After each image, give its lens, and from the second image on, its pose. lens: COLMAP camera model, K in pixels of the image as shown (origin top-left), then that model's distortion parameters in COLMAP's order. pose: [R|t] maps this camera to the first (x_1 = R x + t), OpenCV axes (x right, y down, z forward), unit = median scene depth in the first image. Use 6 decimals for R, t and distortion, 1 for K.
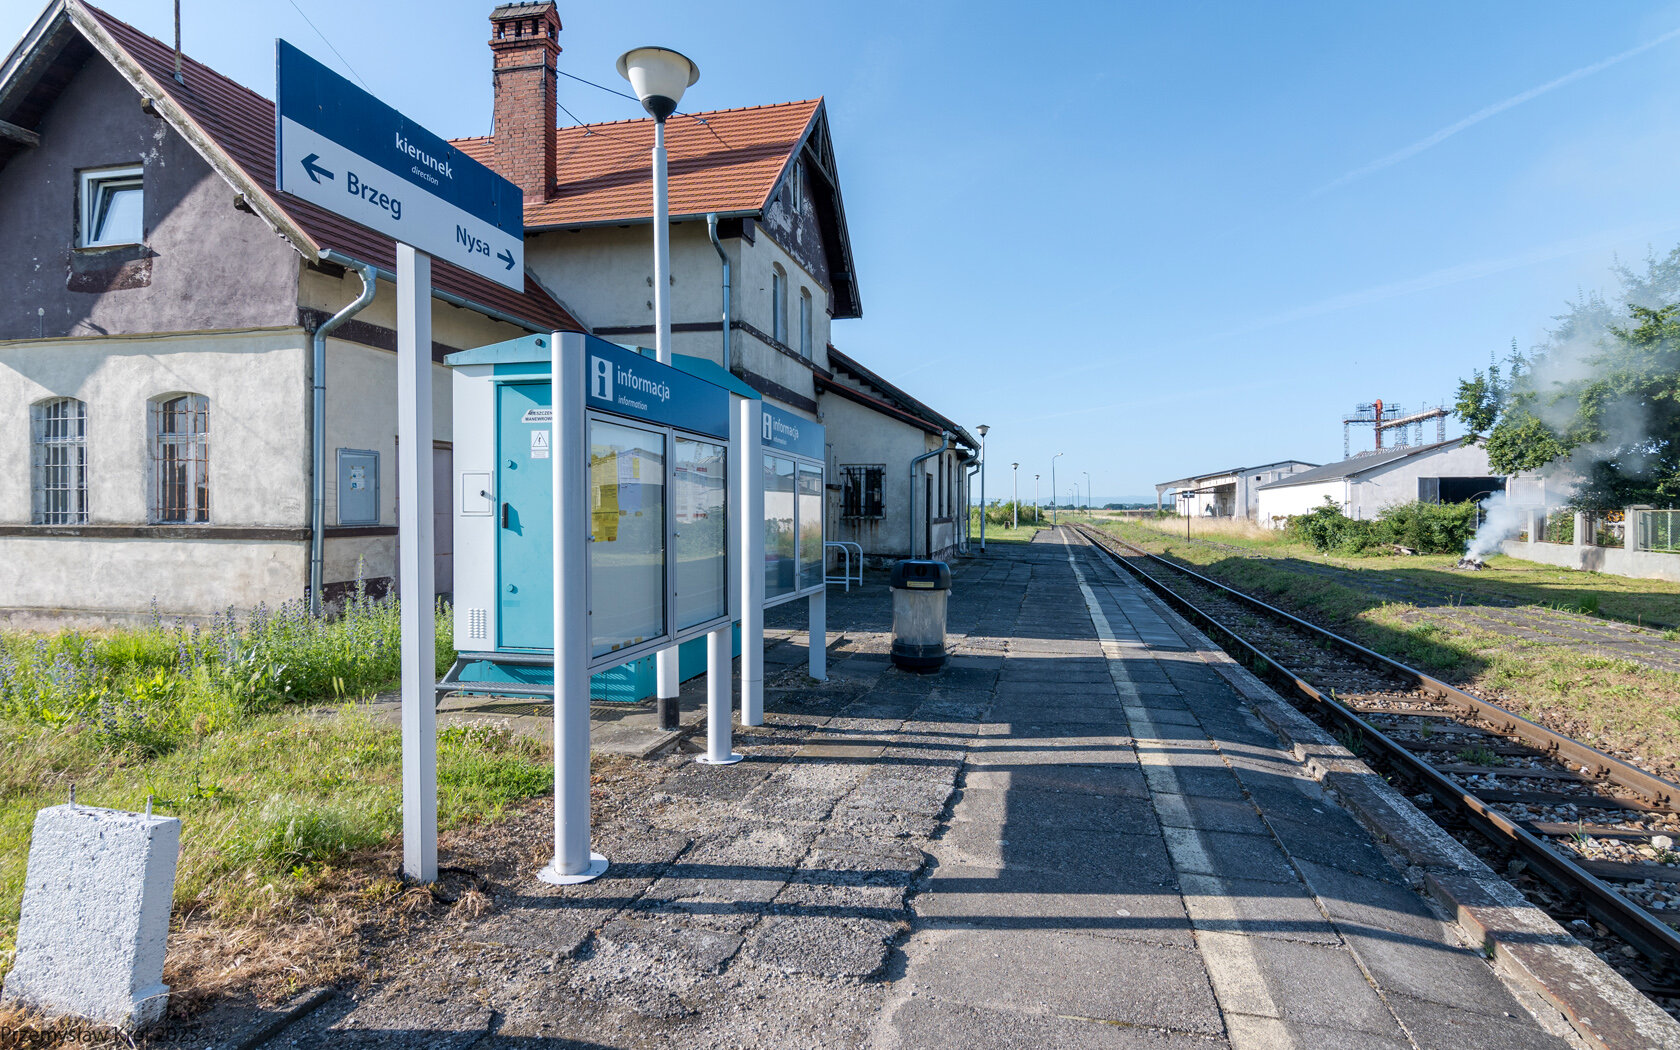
lens RADIAL K [[818.2, 0, 864.2], [0, 818.2, 508.9], [0, 0, 1]] dist [-0.002155, 0.000357]
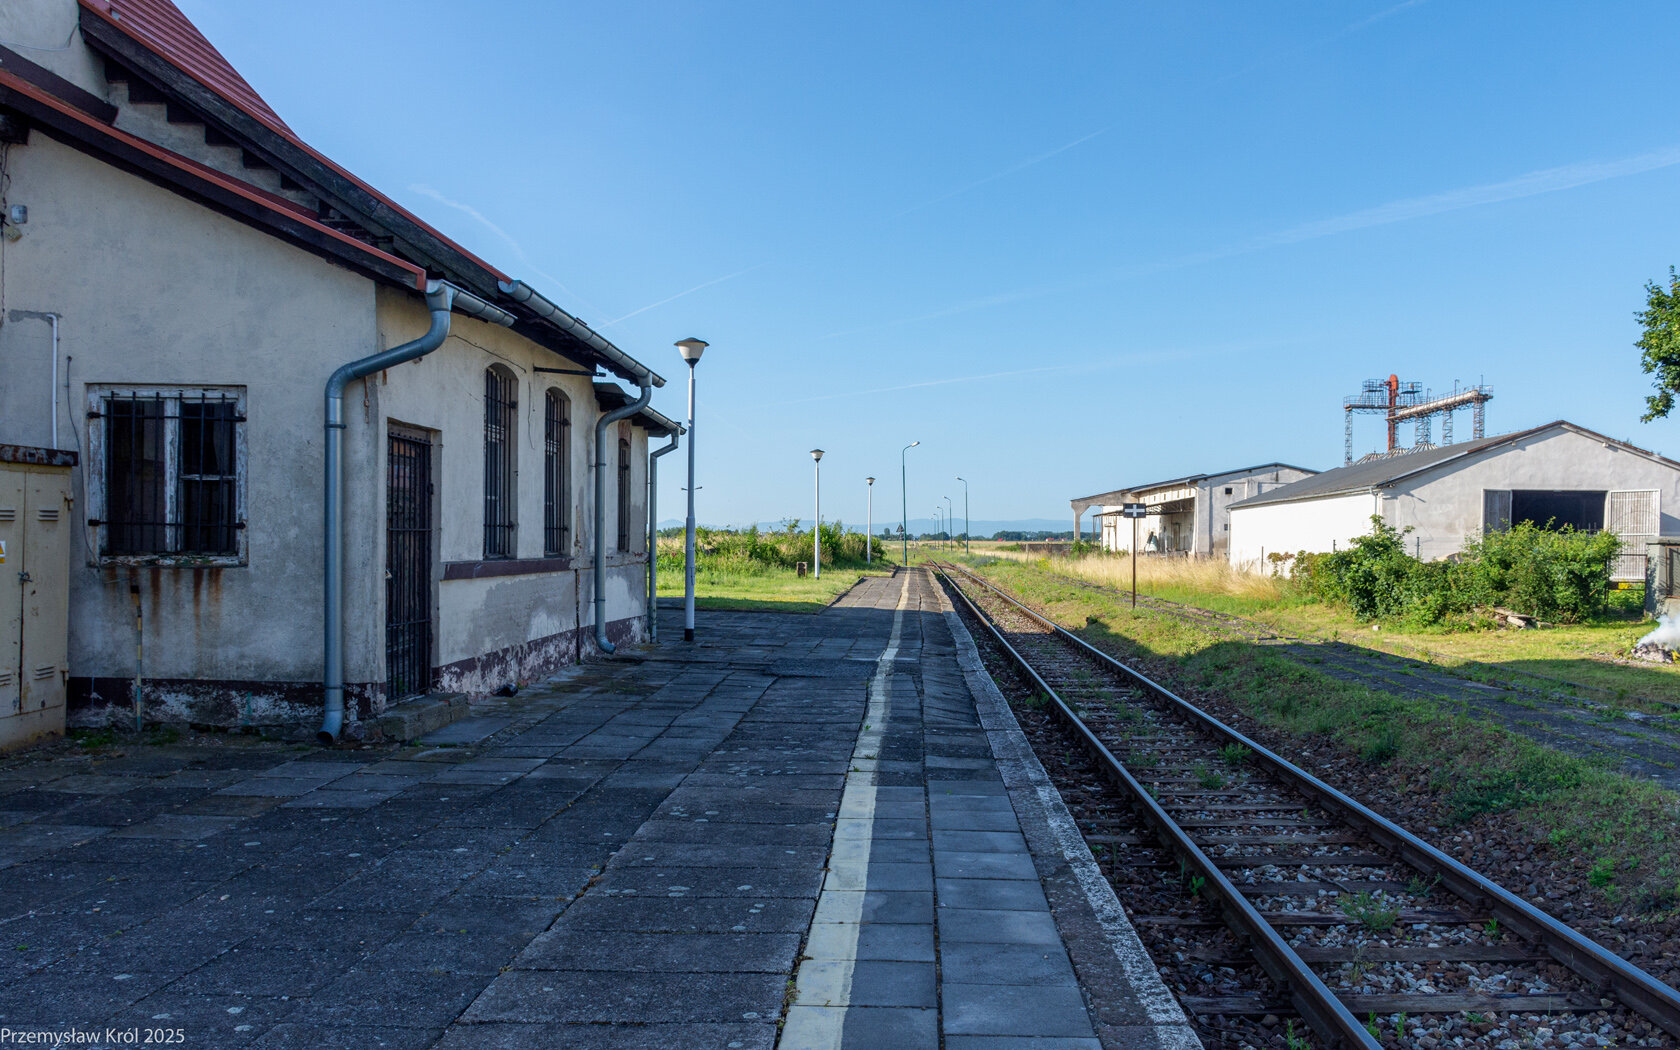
lens RADIAL K [[1340.6, 0, 985.4], [0, 1340.6, 573.6], [0, 0, 1]] dist [-0.008457, 0.001162]
pose [[0.961274, -0.001532, 0.275590, 0.271797], [-0.005703, 0.999660, 0.025449, 0.001604], [-0.275535, -0.026035, 0.960938, 0.779821]]
